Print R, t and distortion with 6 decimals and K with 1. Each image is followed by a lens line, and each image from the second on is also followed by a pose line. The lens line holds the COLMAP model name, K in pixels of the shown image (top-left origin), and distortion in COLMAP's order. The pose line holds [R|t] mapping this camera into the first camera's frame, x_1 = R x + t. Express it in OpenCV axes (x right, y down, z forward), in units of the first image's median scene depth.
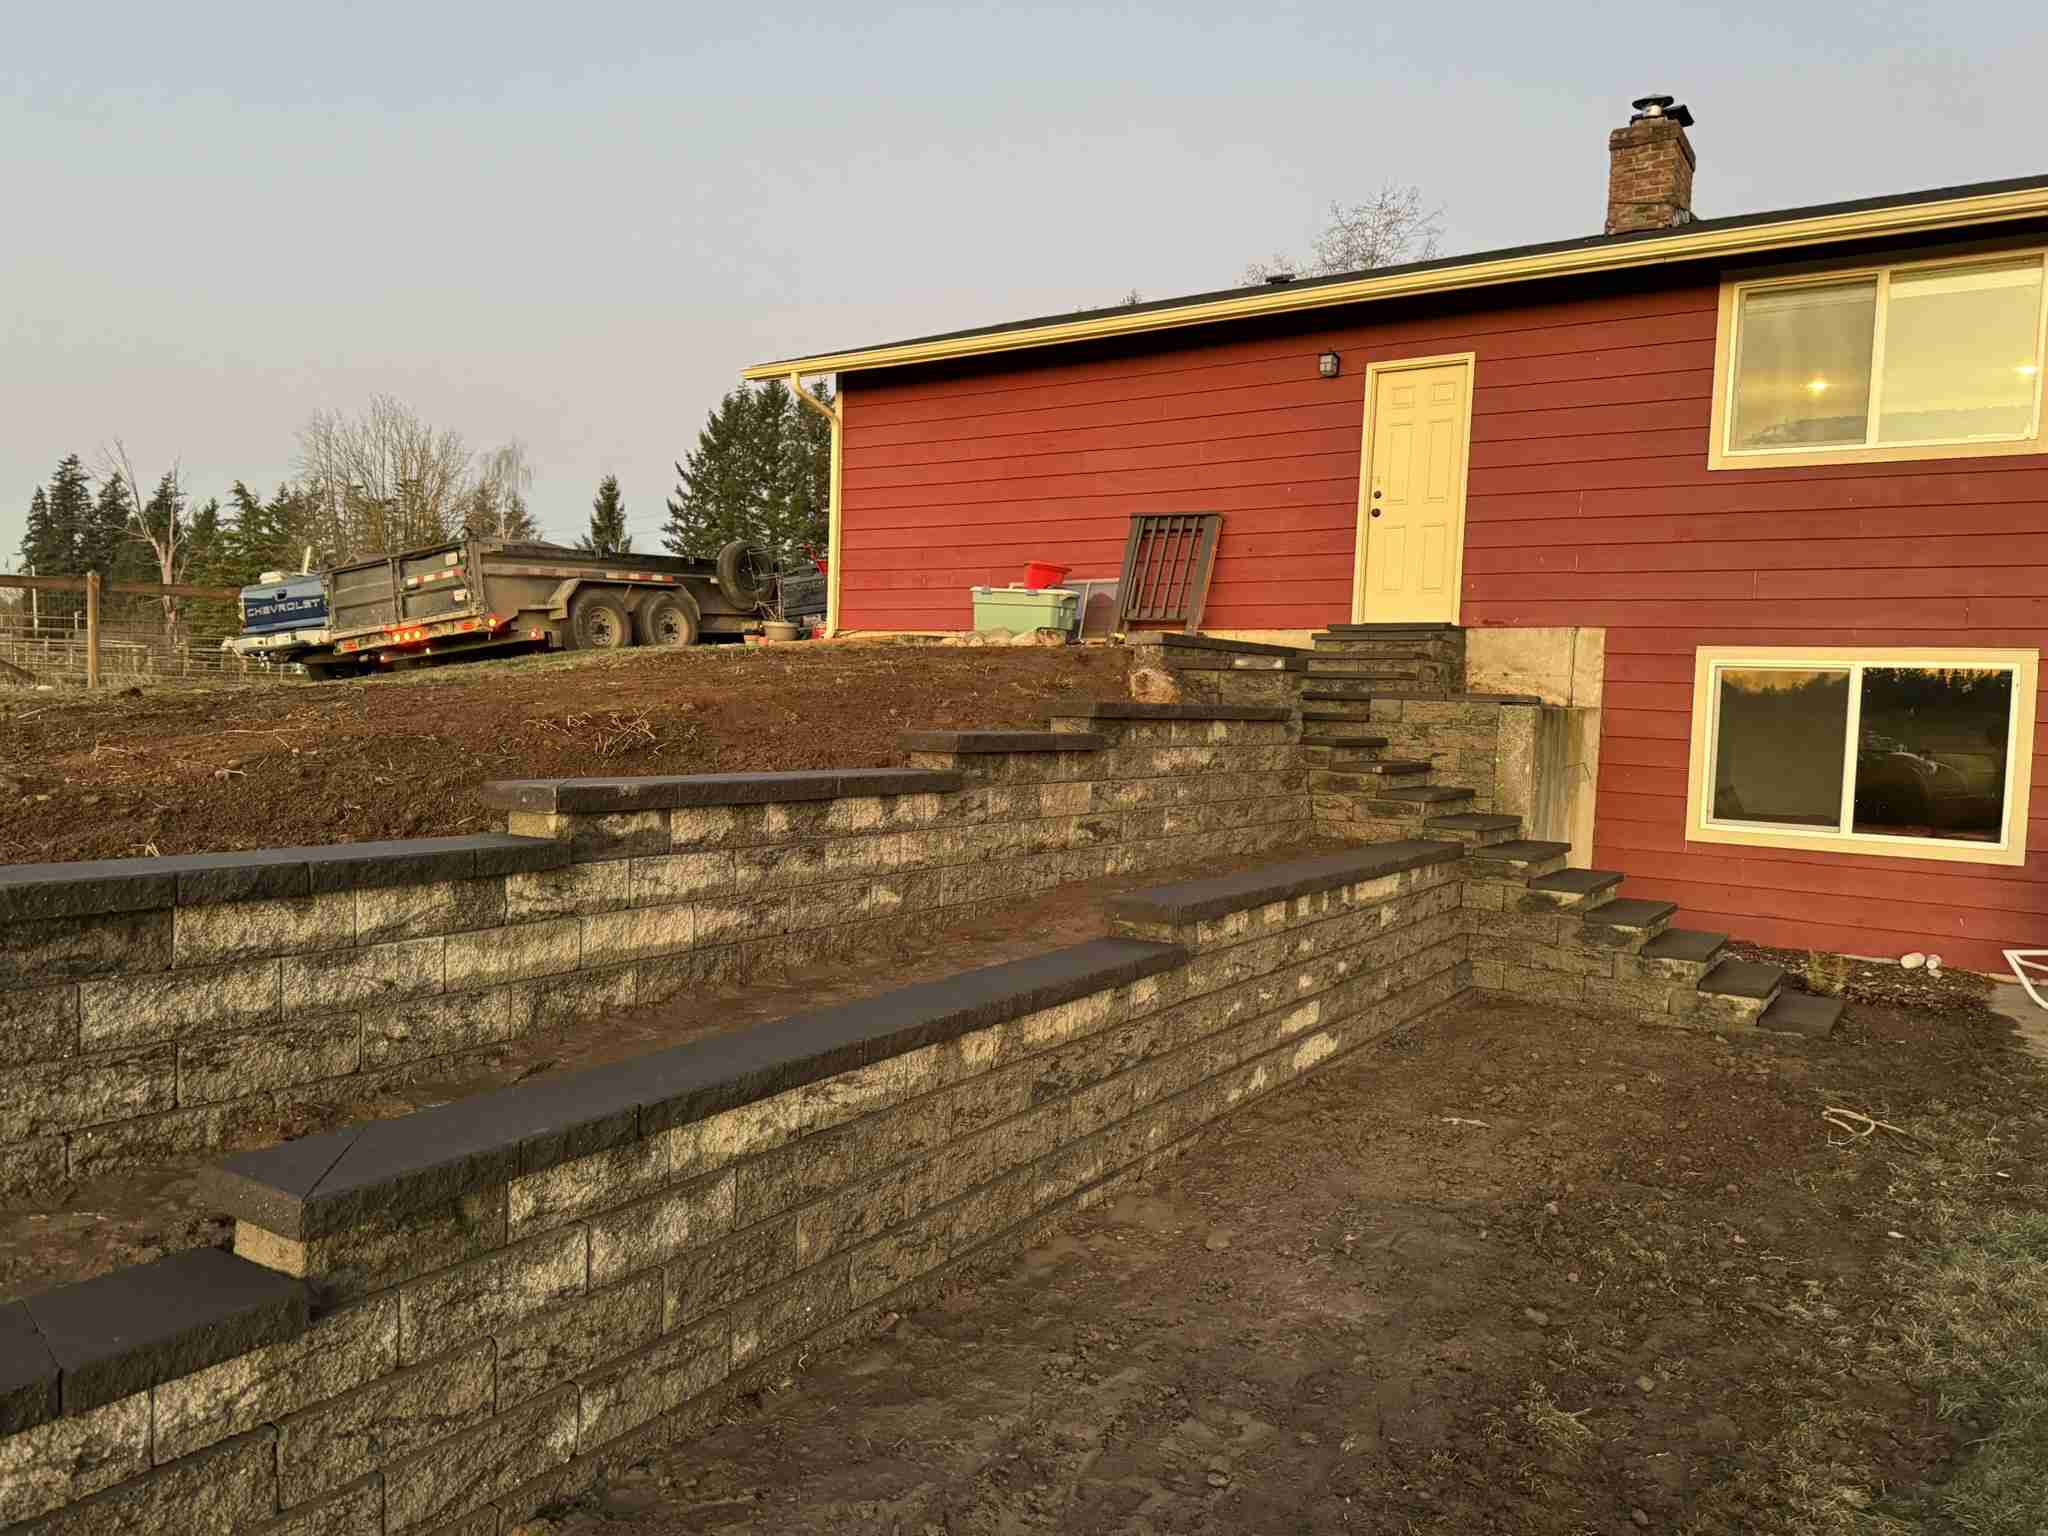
lens RADIAL K [[1425.0, 0, 1017.7], [0, 1425.0, 813.2], [0, 0, 1]] dist [0.106576, -0.142636]
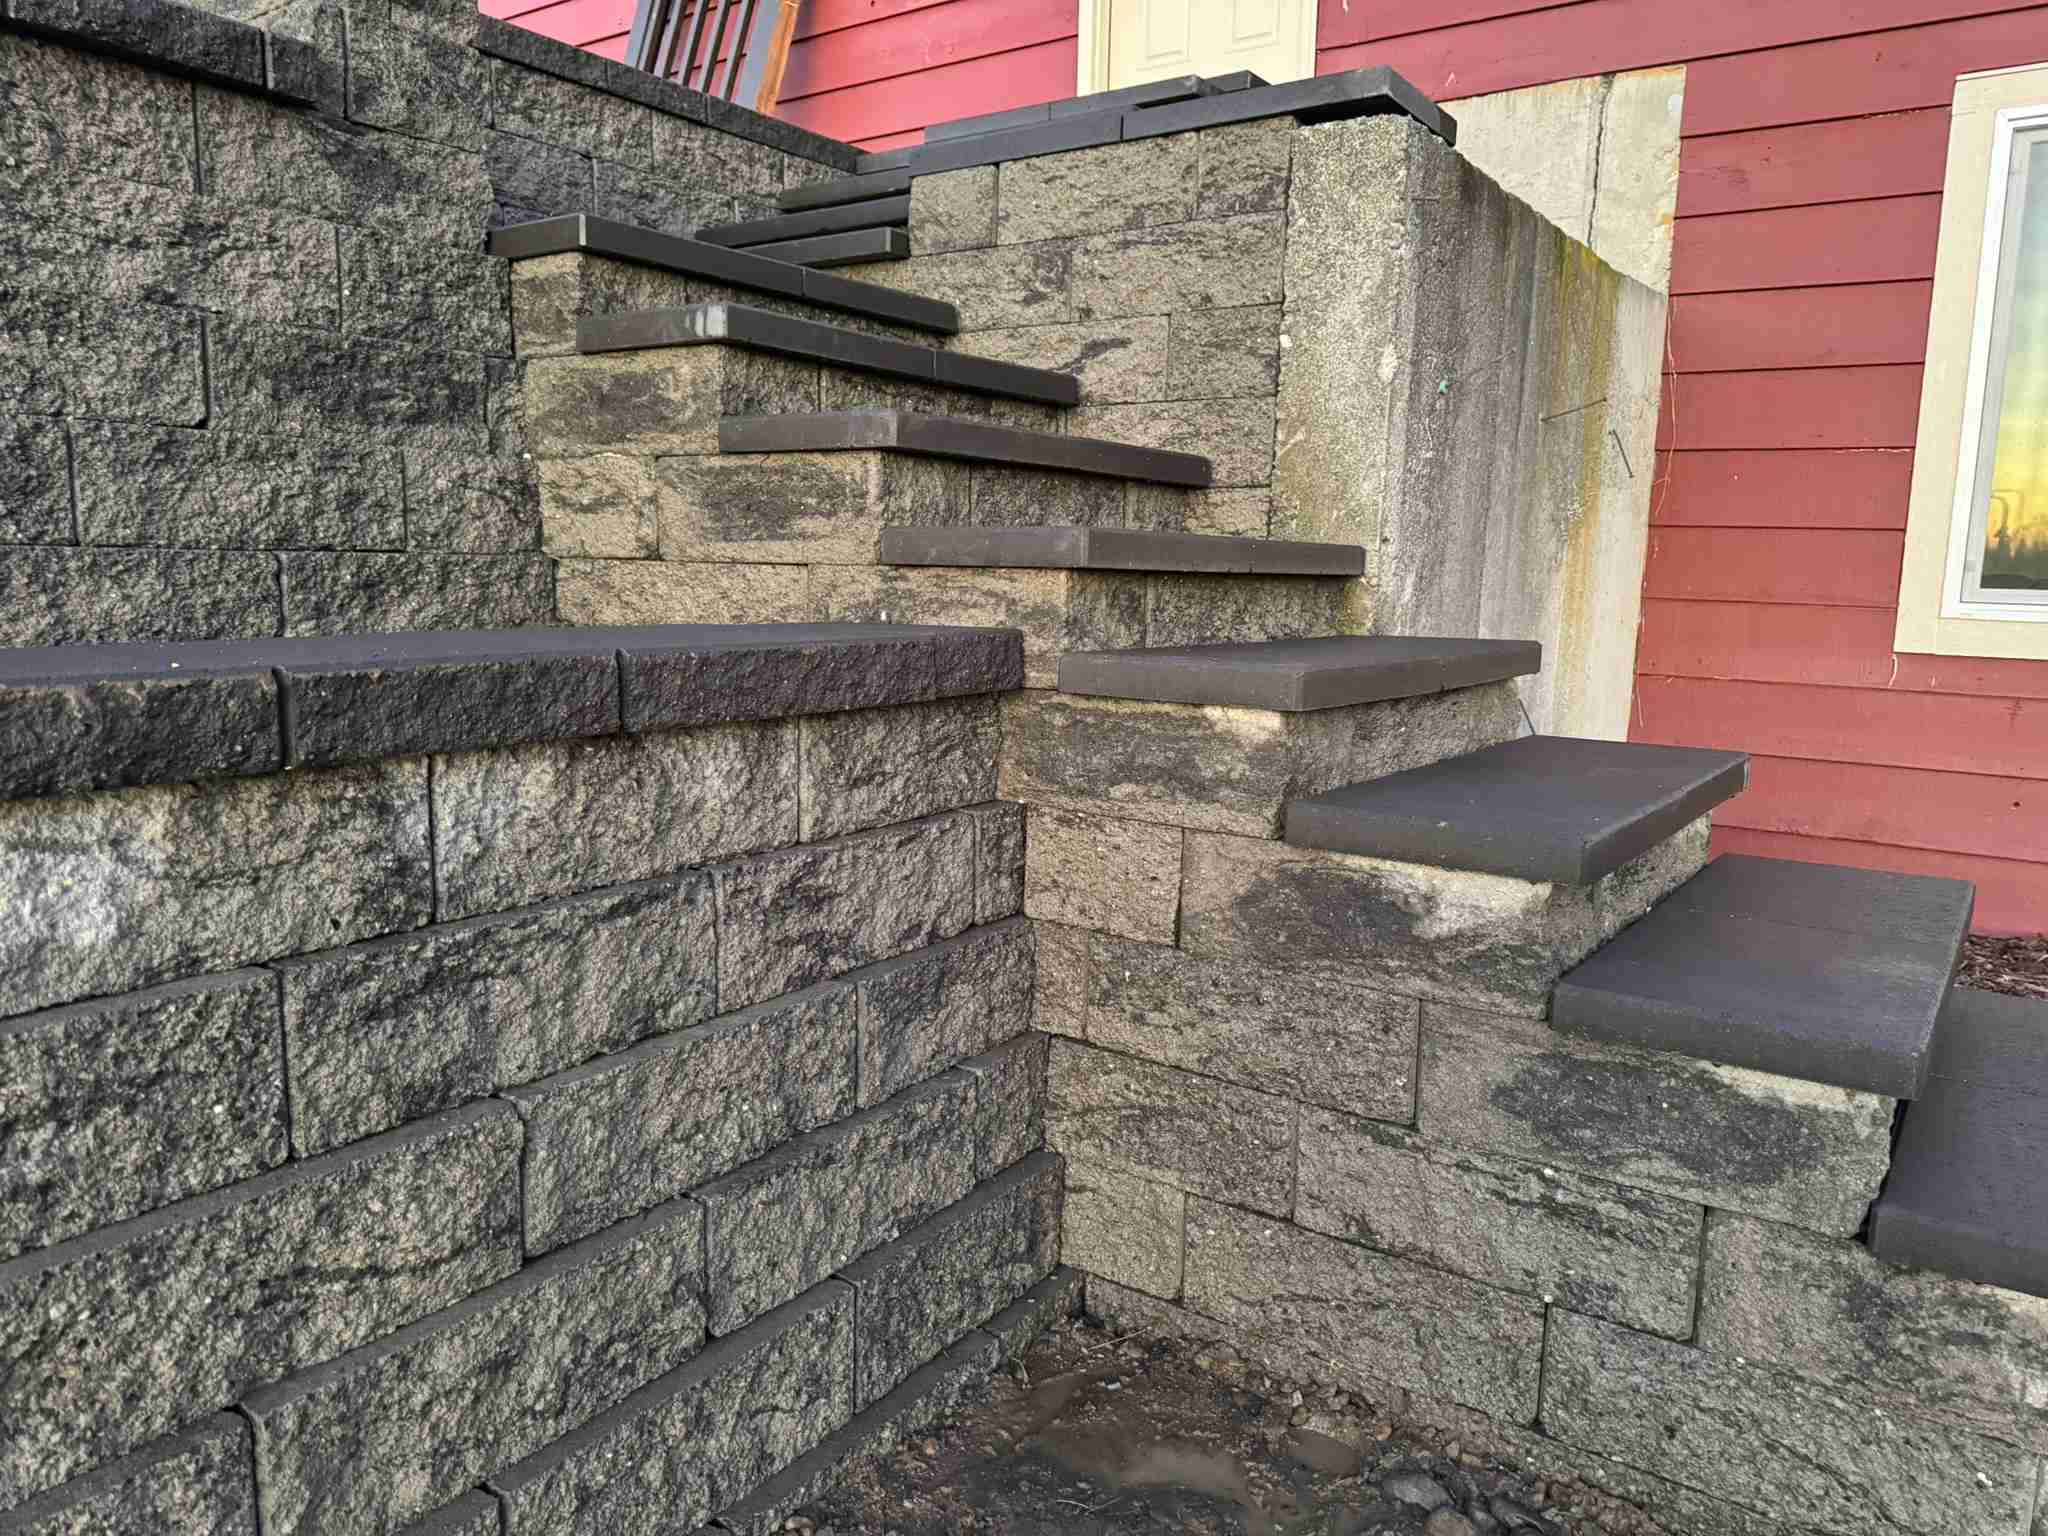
lens RADIAL K [[1430.2, 0, 1020.2], [0, 1430.2, 813.5], [0, 0, 1]] dist [0.037673, -0.045097]
pose [[0.999464, -0.007120, -0.031939, 0.248722], [0.010052, 0.995652, 0.092612, 0.022381], [0.031141, -0.092884, 0.995190, 0.614985]]
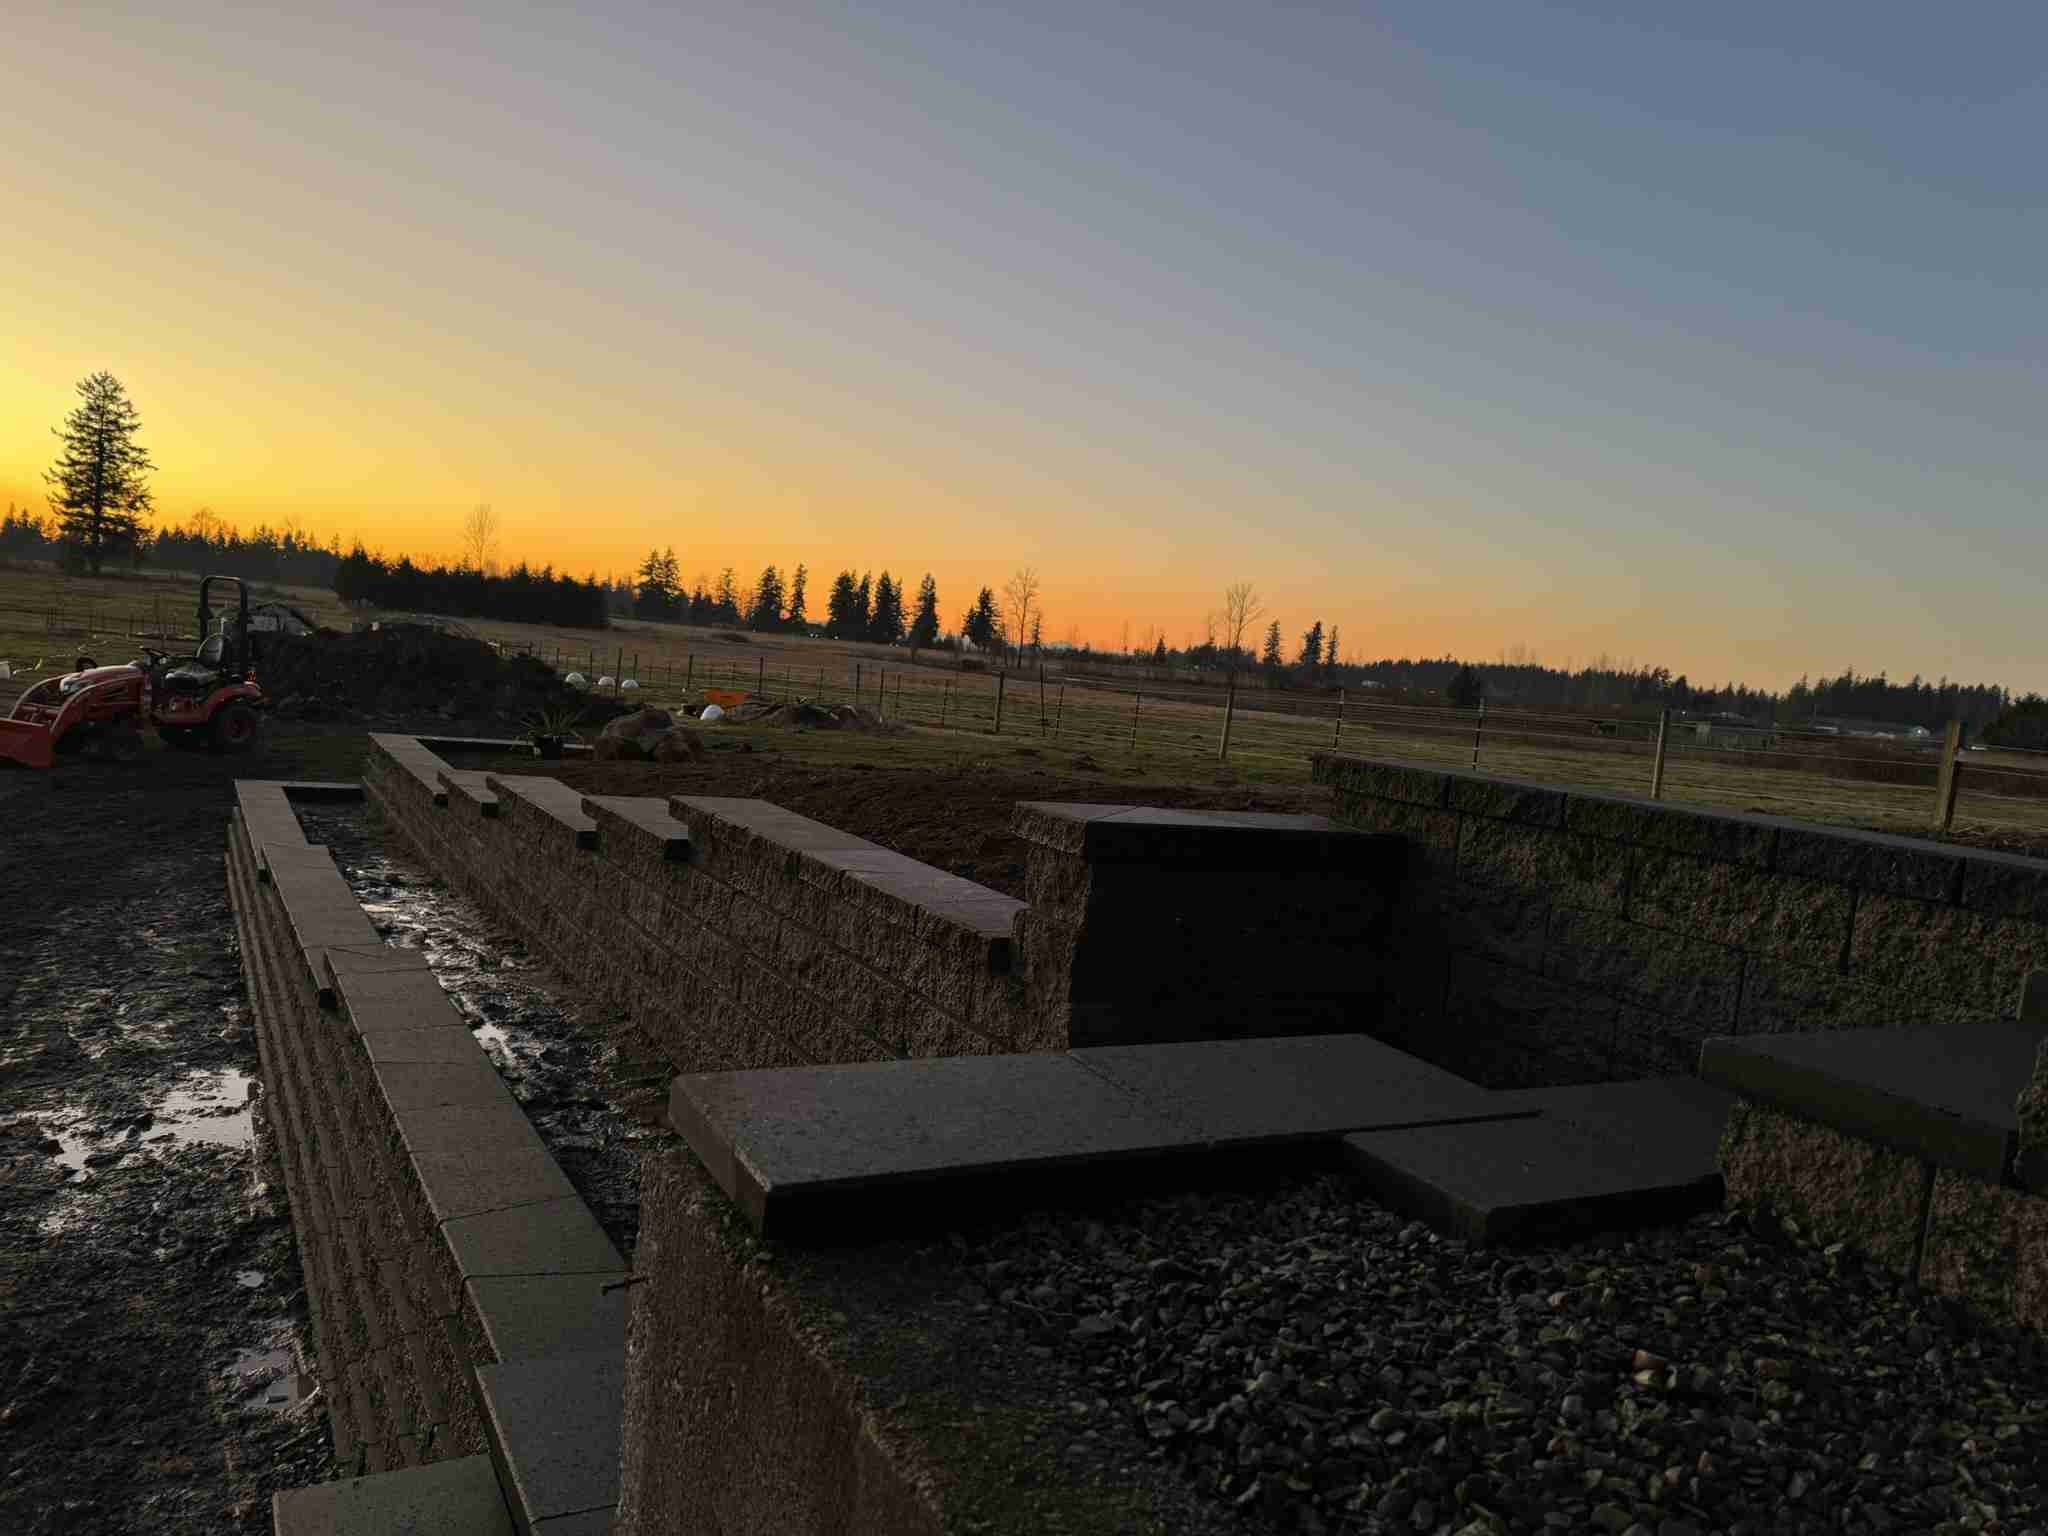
lens RADIAL K [[1425.0, 0, 1017.7], [0, 1425.0, 813.2], [0, 0, 1]] dist [0.106576, -0.142636]
pose [[-0.455049, 0.018540, -0.890273, 0.411551], [-0.182551, 0.976606, 0.113646, -0.118784], [0.871553, 0.214235, -0.441020, 0.932849]]
